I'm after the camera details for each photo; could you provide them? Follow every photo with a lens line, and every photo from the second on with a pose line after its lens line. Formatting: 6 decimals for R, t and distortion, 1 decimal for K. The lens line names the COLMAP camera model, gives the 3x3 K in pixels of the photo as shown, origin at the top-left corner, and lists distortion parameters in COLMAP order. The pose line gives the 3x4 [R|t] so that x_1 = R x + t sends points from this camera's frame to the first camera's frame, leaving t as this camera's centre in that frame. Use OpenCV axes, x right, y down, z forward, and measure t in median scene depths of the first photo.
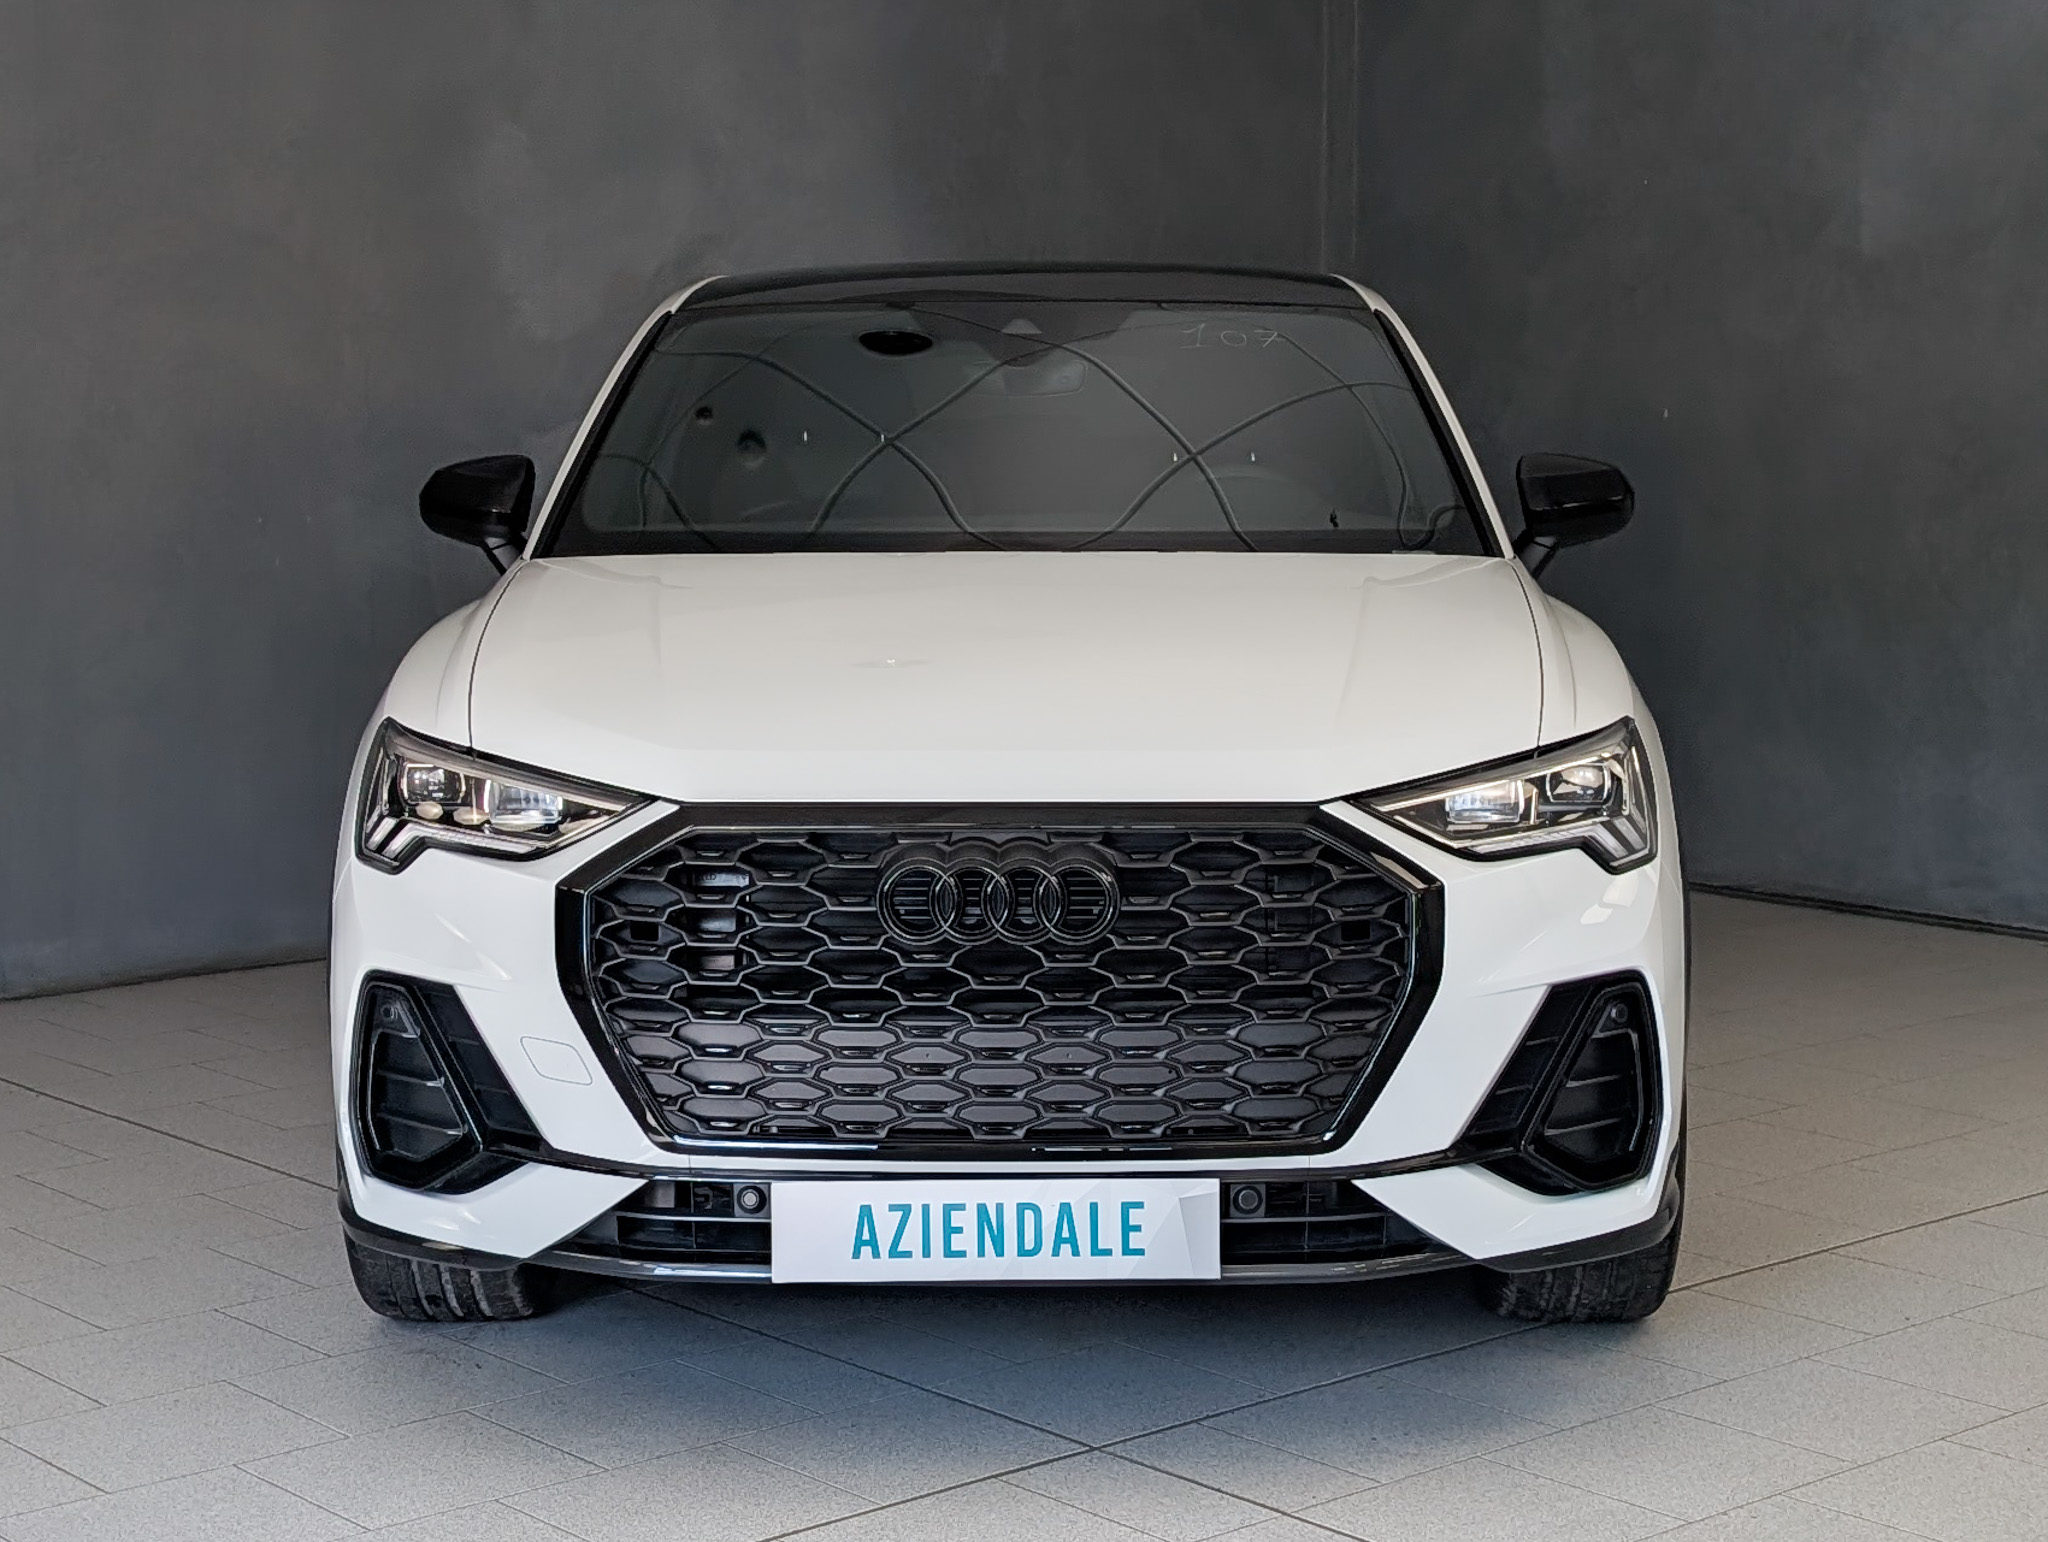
lens RADIAL K [[1747.5, 0, 844.3], [0, 1747.5, 682.4], [0, 0, 1]] dist [0.008909, -0.012103]
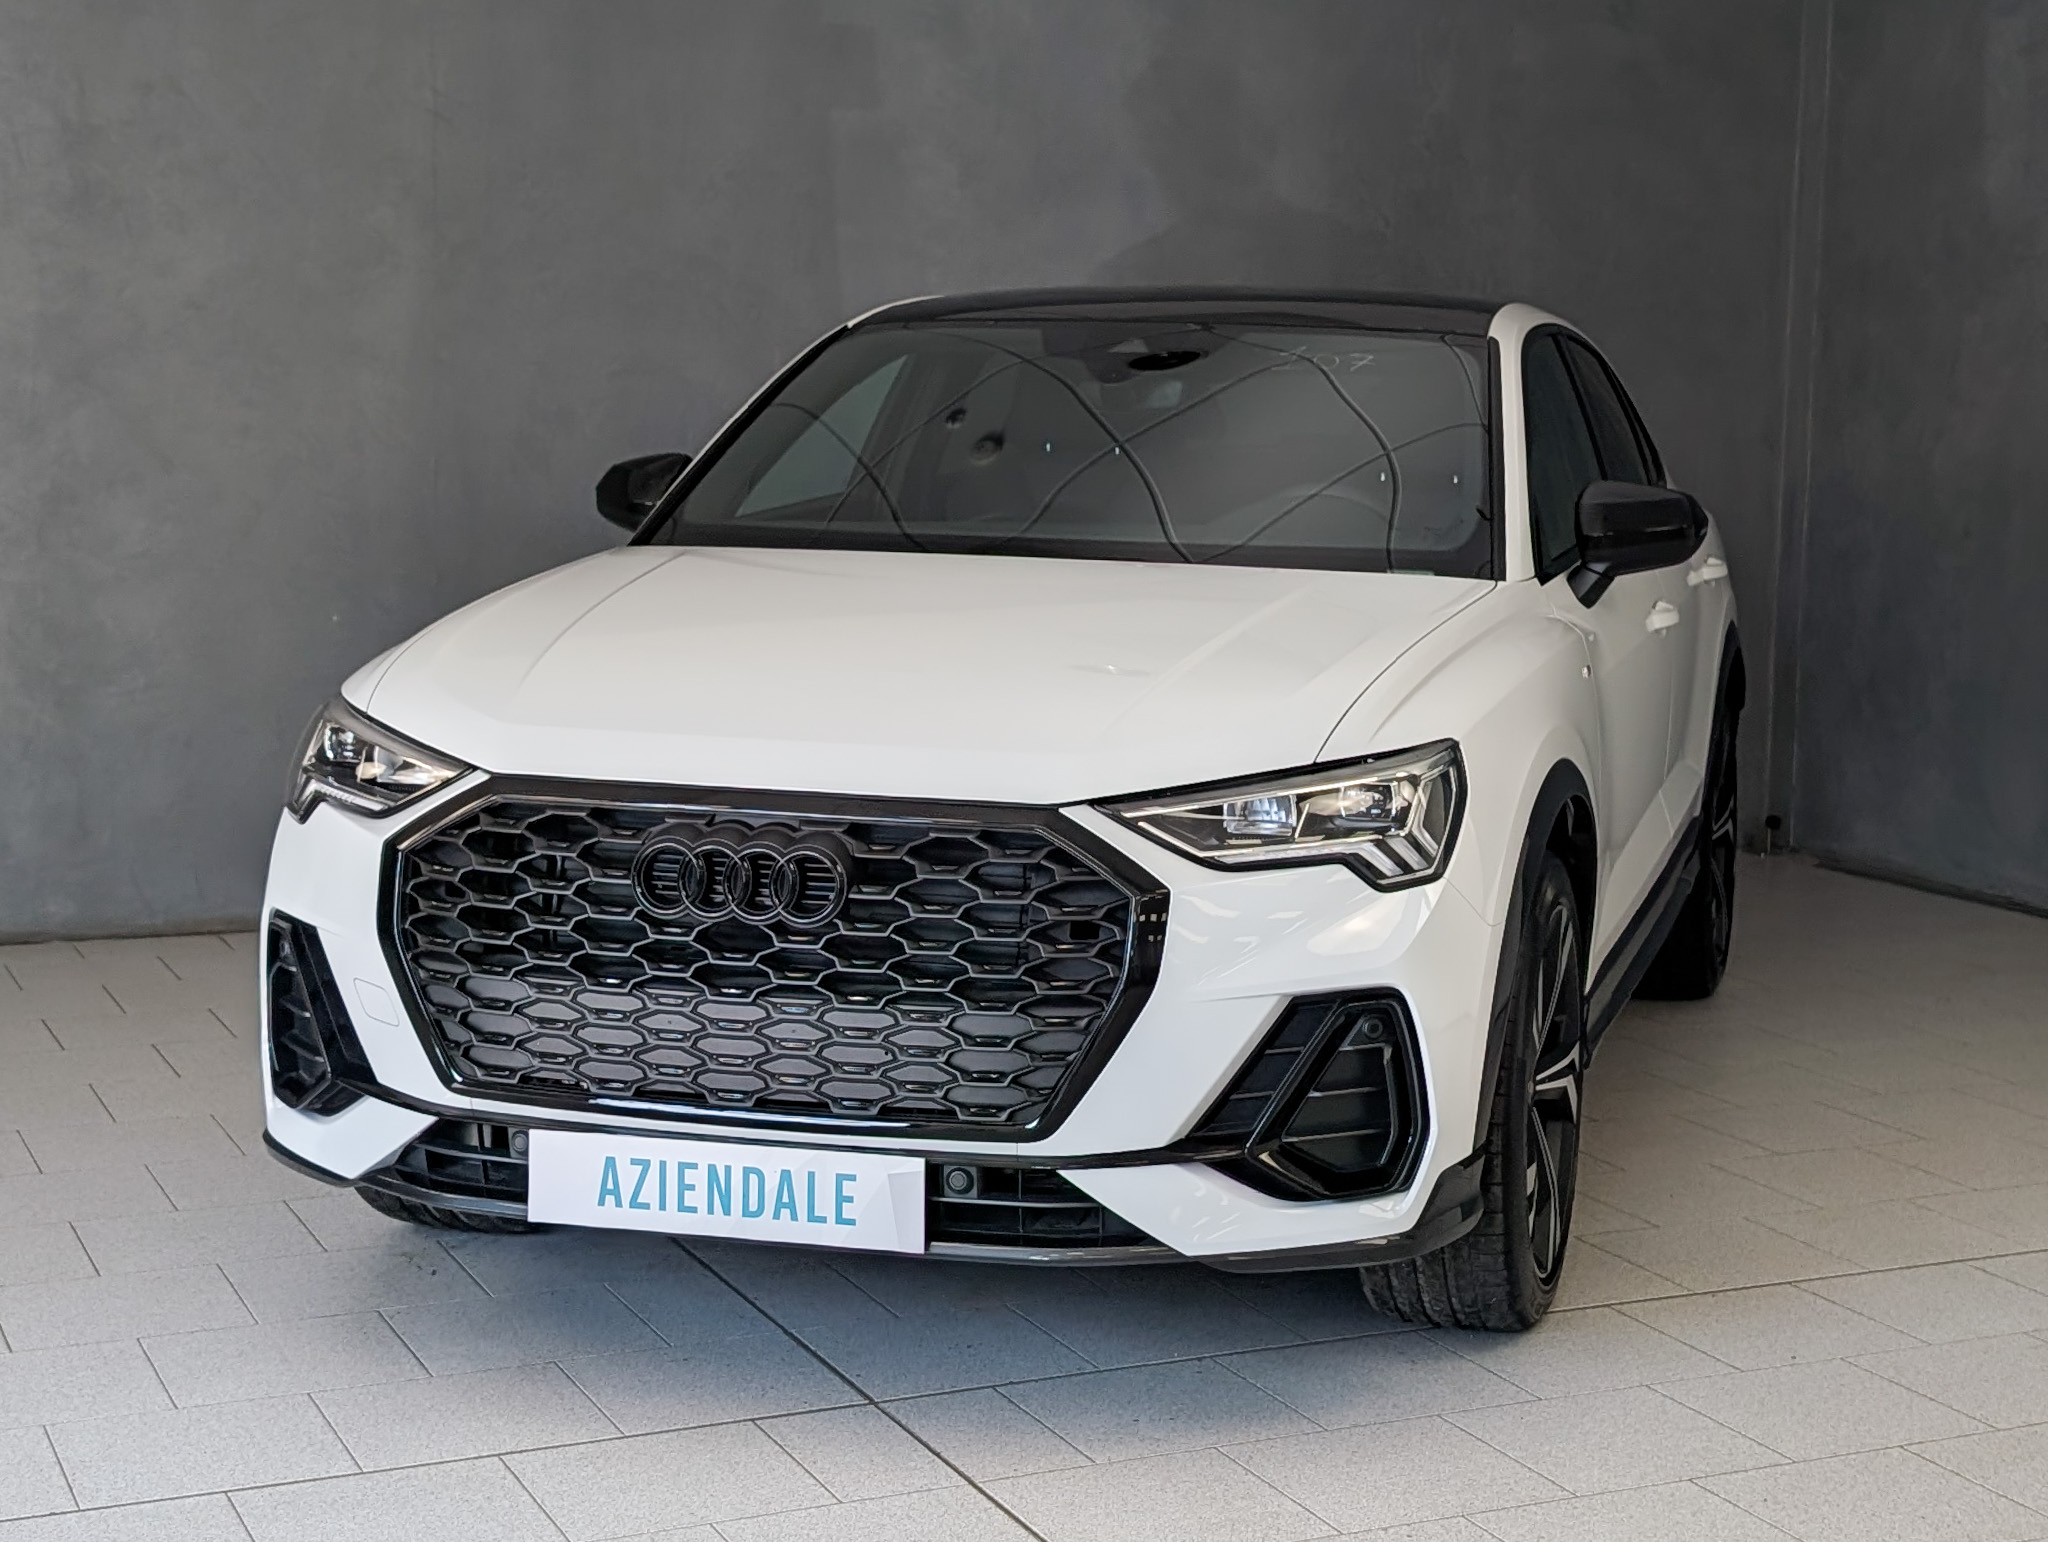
lens RADIAL K [[1711.9, 0, 1024.0], [0, 1711.9, 677.7], [0, 0, 1]] dist [-0.084276, 0.000650]
pose [[0.993275, 0.045748, -0.106354, 0.357259], [-0.046285, 0.998925, -0.002591, -0.002204], [0.106122, 0.007496, 0.994325, -0.001629]]
